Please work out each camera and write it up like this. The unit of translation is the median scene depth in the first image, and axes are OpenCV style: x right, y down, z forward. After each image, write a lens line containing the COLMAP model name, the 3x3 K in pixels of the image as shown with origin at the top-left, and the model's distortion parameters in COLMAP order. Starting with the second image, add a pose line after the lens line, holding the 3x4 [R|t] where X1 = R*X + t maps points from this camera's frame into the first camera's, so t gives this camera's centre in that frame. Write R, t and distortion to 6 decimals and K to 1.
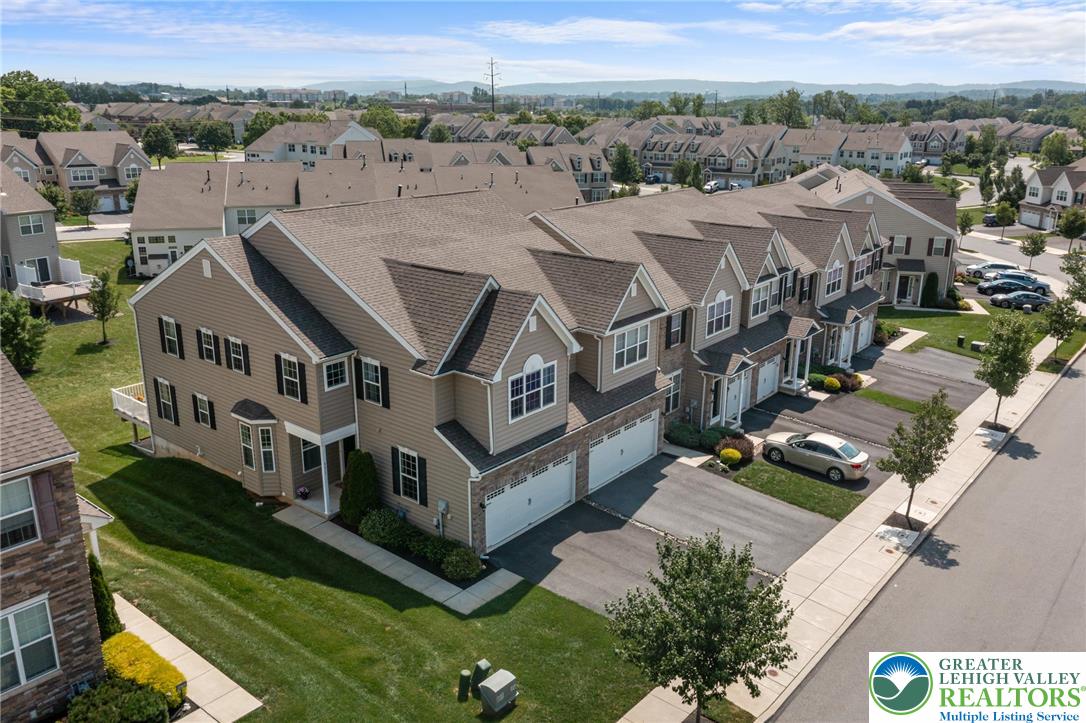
lens RADIAL K [[858.7, 0, 546.2], [0, 858.7, 358.9], [0, 0, 1]] dist [-0.003096, -0.005073]
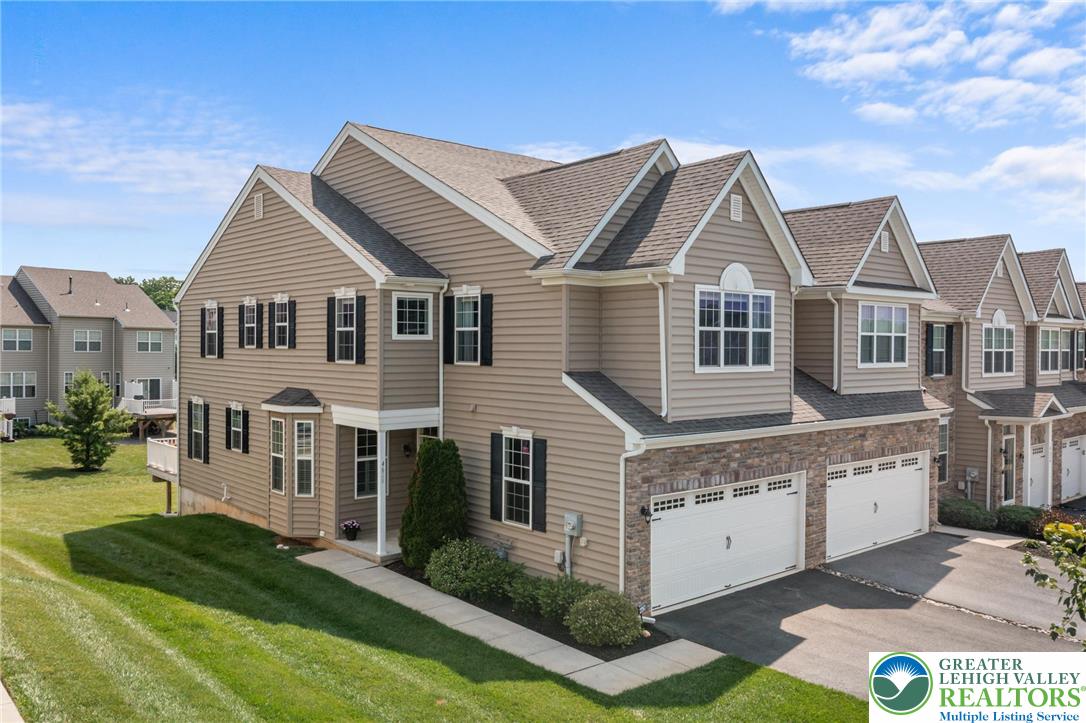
lens RADIAL K [[858.7, 0, 546.2], [0, 858.7, 358.9], [0, 0, 1]] dist [-0.003096, -0.005073]
pose [[0.985354, 0.000073, -0.170521, -0.041272], [-0.048259, 0.959237, -0.278451, 0.215876], [0.163550, 0.282602, 0.945192, 0.428687]]
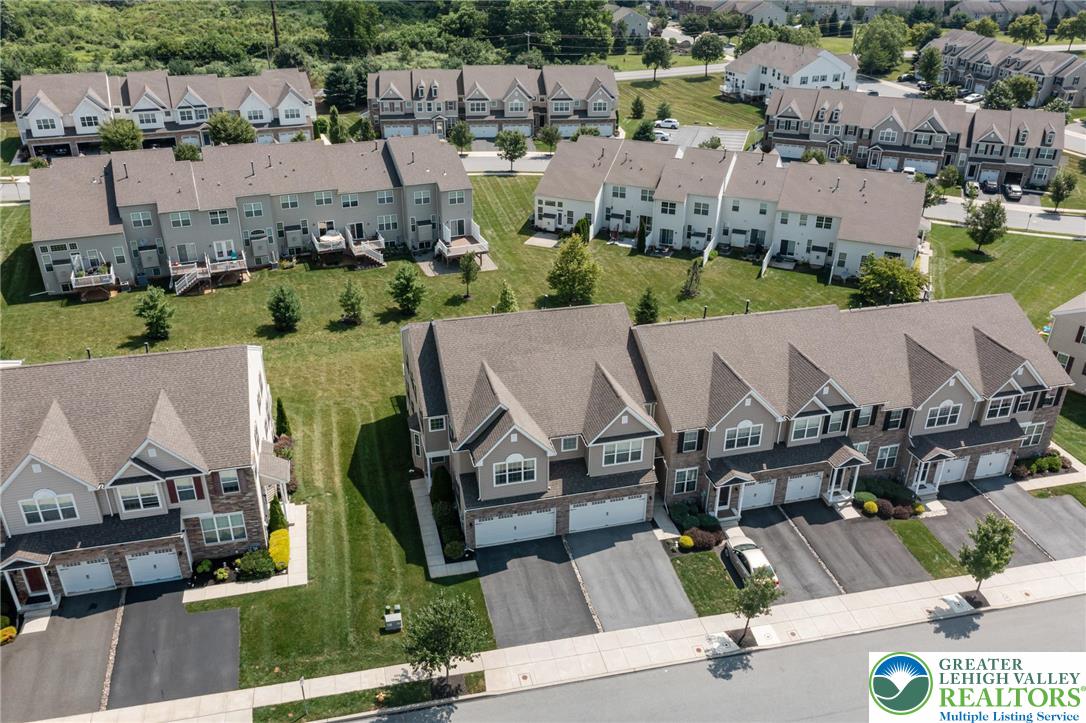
lens RADIAL K [[858.7, 0, 546.2], [0, 858.7, 358.9], [0, 0, 1]] dist [-0.003096, -0.005073]
pose [[0.800426, 0.275473, -0.532384, 0.854148], [-0.175972, 0.957001, 0.230613, -0.564272], [0.573020, -0.090904, 0.814484, -0.322189]]
